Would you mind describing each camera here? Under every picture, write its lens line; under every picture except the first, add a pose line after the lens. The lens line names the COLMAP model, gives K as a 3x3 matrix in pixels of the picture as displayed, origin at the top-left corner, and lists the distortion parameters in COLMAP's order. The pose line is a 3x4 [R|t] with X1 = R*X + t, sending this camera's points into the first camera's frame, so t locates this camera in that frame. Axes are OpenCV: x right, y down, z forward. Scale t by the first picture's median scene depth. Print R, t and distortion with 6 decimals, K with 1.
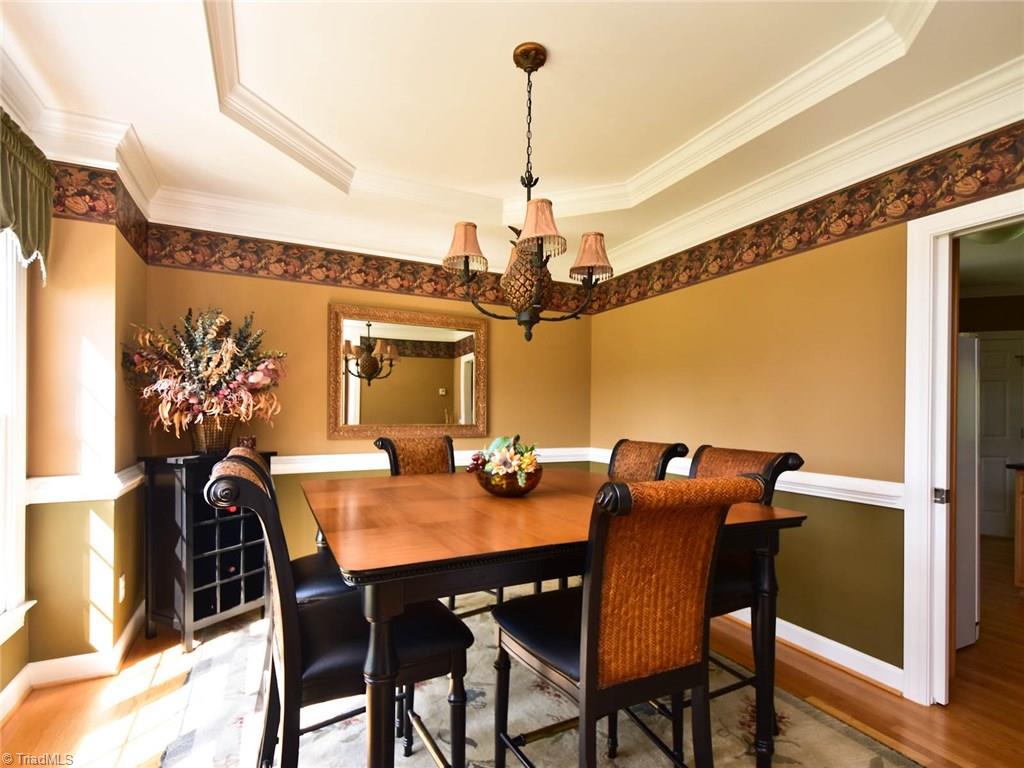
lens RADIAL K [[512.5, 0, 516.8], [0, 512.5, 409.5], [0, 0, 1]] dist [0.020295, -0.001103]
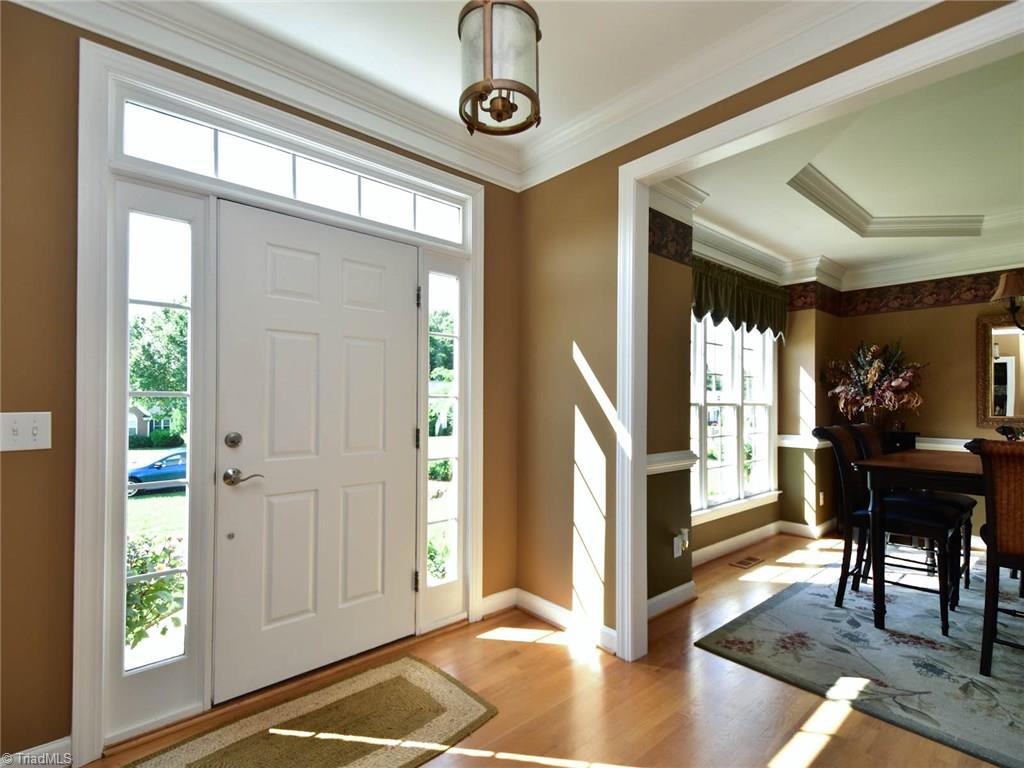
lens RADIAL K [[506.9, 0, 515.0], [0, 506.9, 400.5], [0, 0, 1]] dist [0.026328, -0.000358]
pose [[0.282240, -0.006050, -0.959325, 0.687317], [0.004119, 0.999979, -0.005095, -0.004735], [0.959335, -0.002513, 0.282259, -0.568240]]
